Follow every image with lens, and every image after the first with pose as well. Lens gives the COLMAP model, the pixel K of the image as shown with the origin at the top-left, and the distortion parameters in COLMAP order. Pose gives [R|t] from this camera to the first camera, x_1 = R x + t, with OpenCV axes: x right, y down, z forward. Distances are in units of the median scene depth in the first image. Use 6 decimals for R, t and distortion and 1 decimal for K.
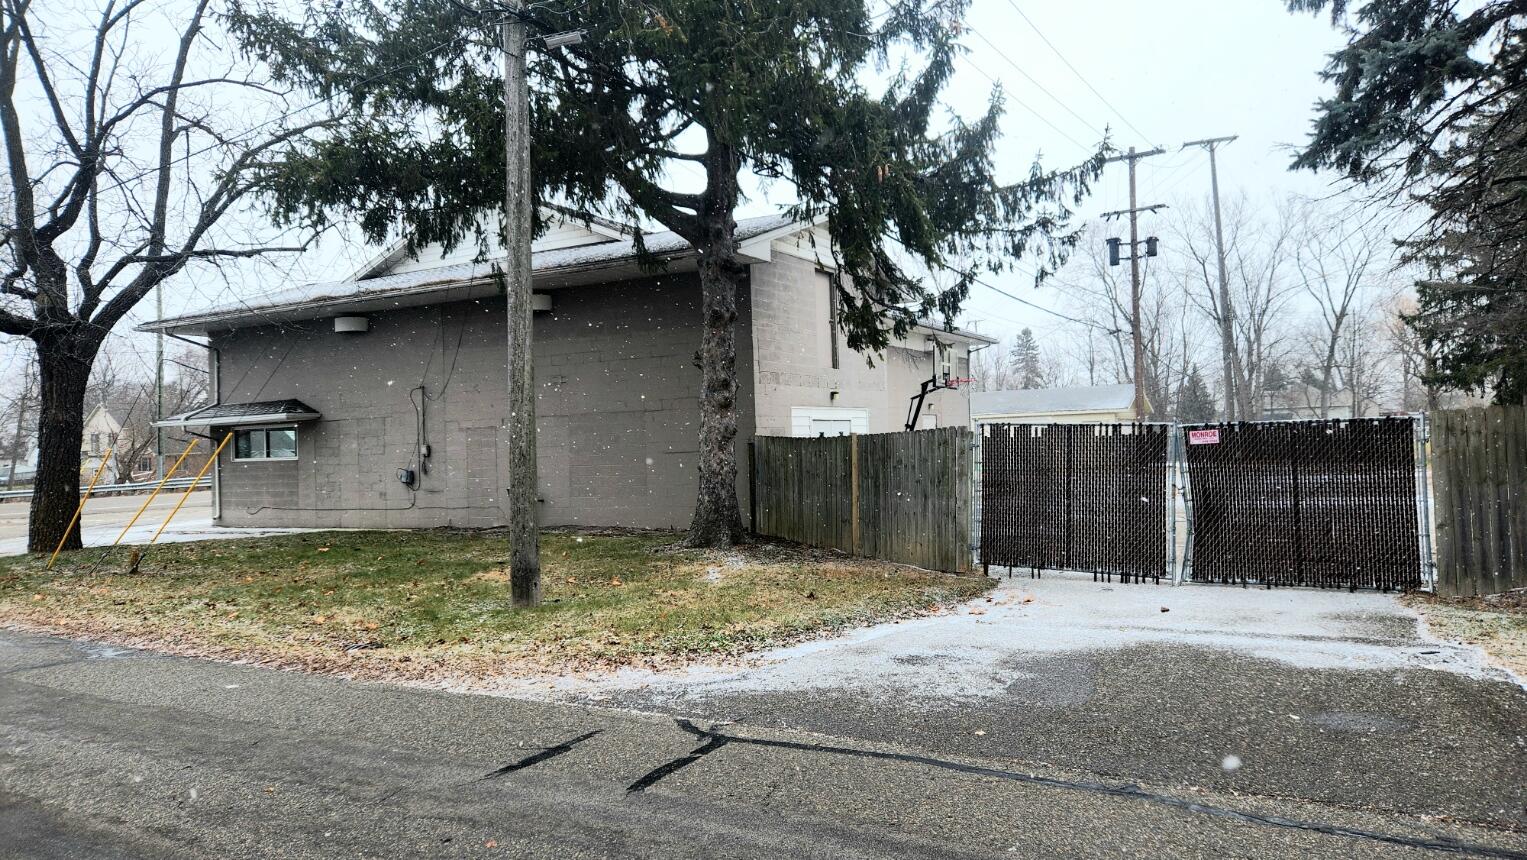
lens RADIAL K [[1004.5, 0, 754.7], [0, 1004.5, 416.8], [0, 0, 1]] dist [0.050678, -0.046902]
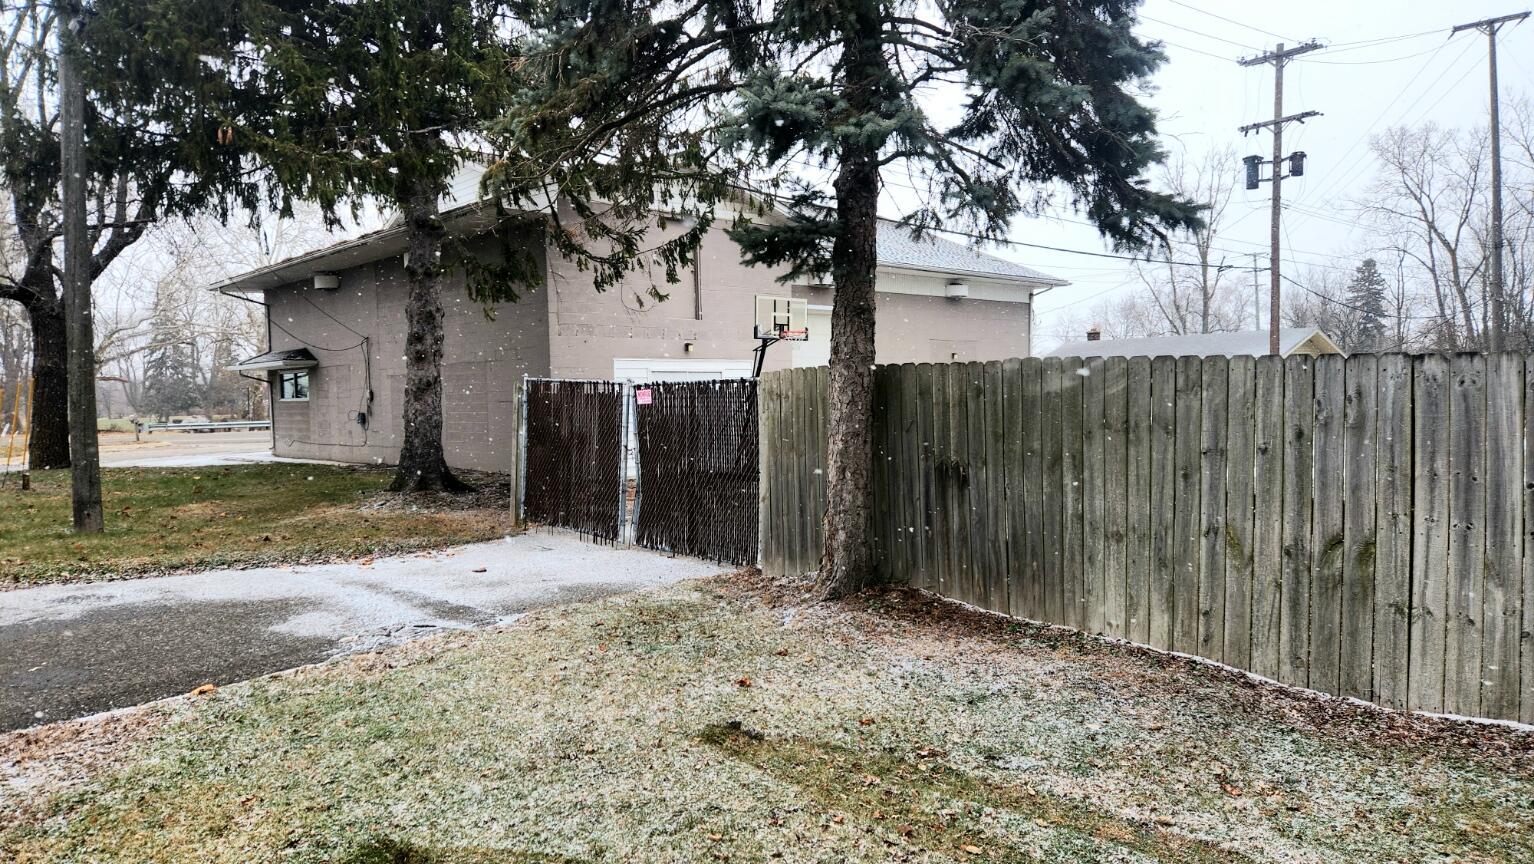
lens RADIAL K [[1009.1, 0, 739.8], [0, 1009.1, 438.9], [0, 0, 1]] dist [0.050678, -0.046902]
pose [[0.945354, 0.030437, -0.324621, 0.236116], [-0.005451, 0.996969, 0.077603, -0.004182], [0.326000, -0.071593, 0.942655, 0.034736]]
